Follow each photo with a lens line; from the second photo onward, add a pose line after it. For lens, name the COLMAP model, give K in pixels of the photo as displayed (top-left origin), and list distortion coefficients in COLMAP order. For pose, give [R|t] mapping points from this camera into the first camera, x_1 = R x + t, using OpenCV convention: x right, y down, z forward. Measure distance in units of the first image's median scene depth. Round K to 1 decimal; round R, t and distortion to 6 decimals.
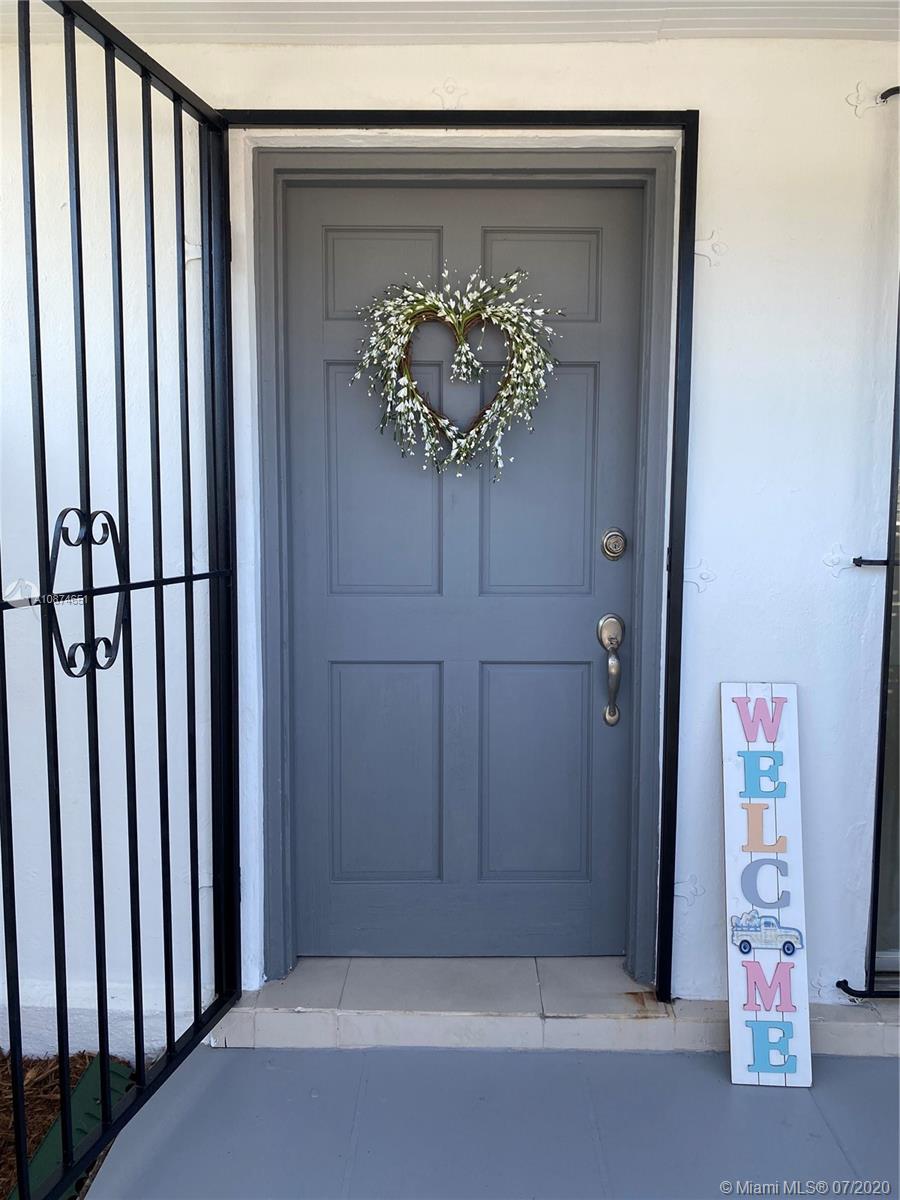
lens RADIAL K [[926.5, 0, 444.1], [0, 926.5, 601.9], [0, 0, 1]] dist [-0.001472, 0.000674]
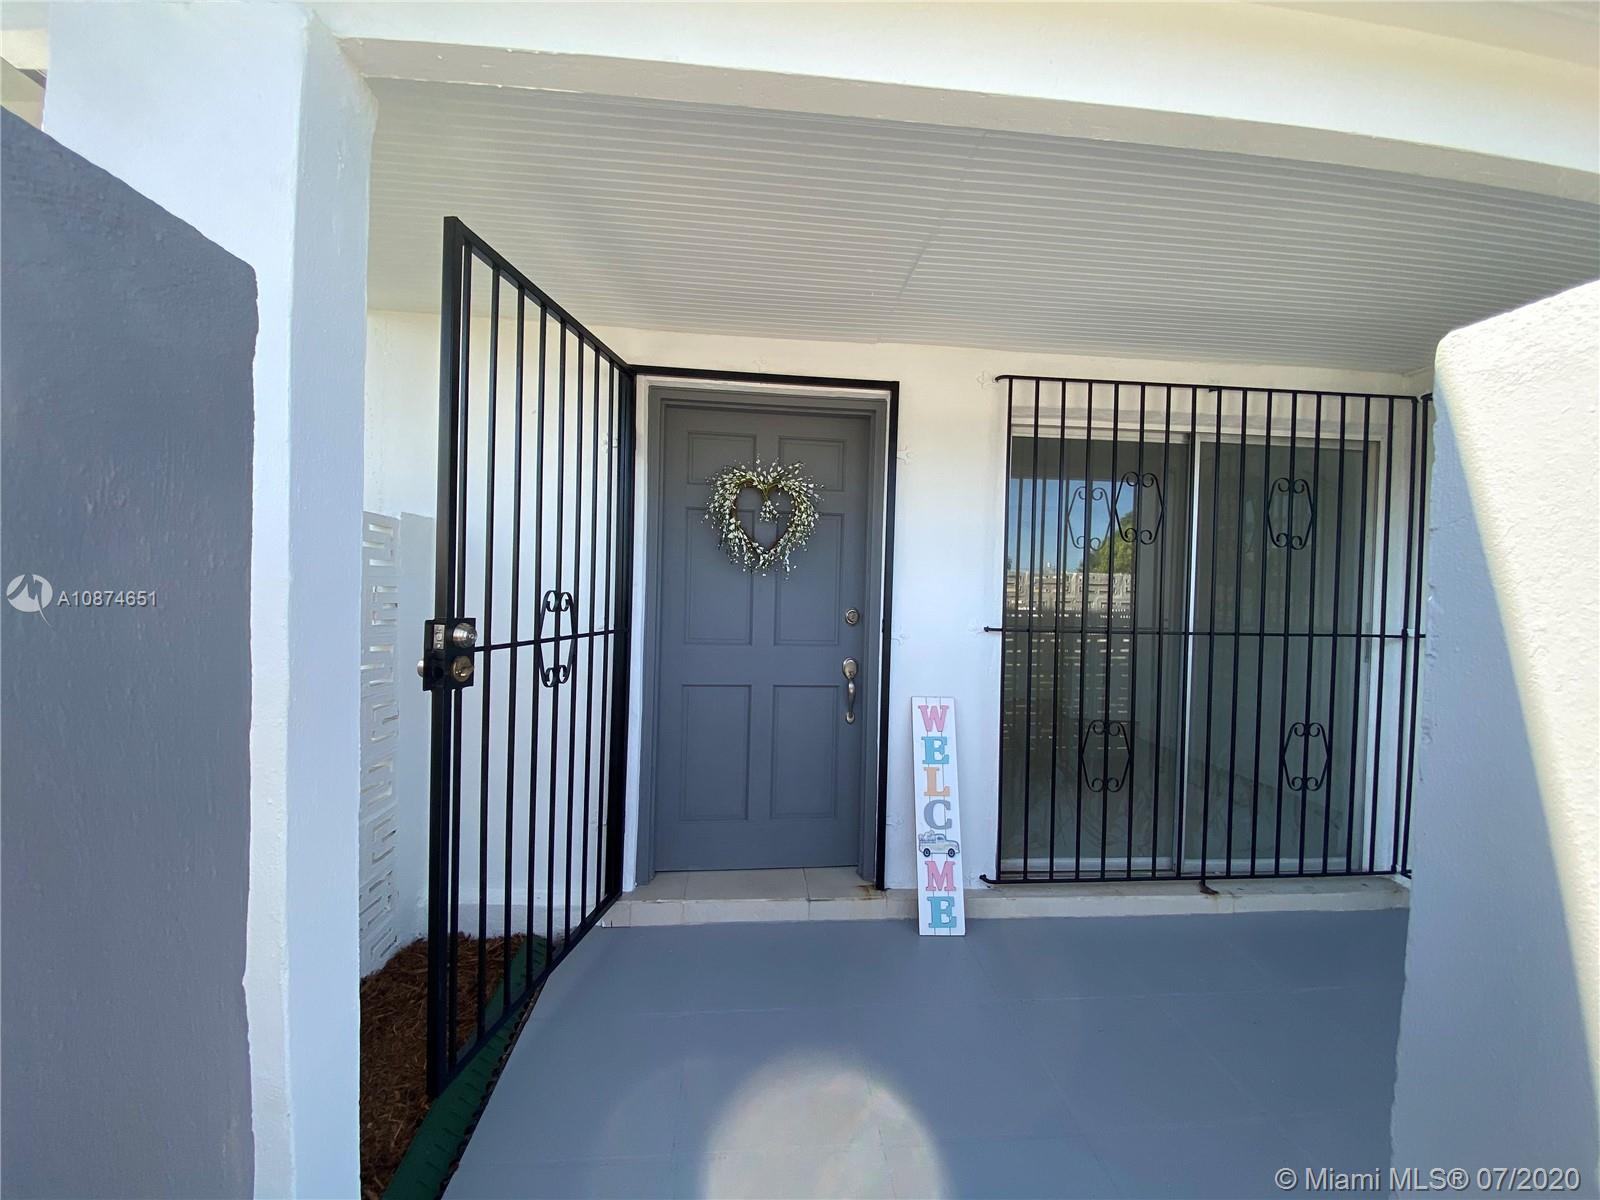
lens RADIAL K [[649.8, 0, 806.0], [0, 649.8, 599.0], [0, 0, 1]] dist [0.013114, -0.014799]
pose [[0.993097, 0.020853, 0.115427, -0.045045], [-0.010374, 0.995829, -0.090650, 0.015901], [-0.116836, 0.088826, 0.989171, -0.203003]]
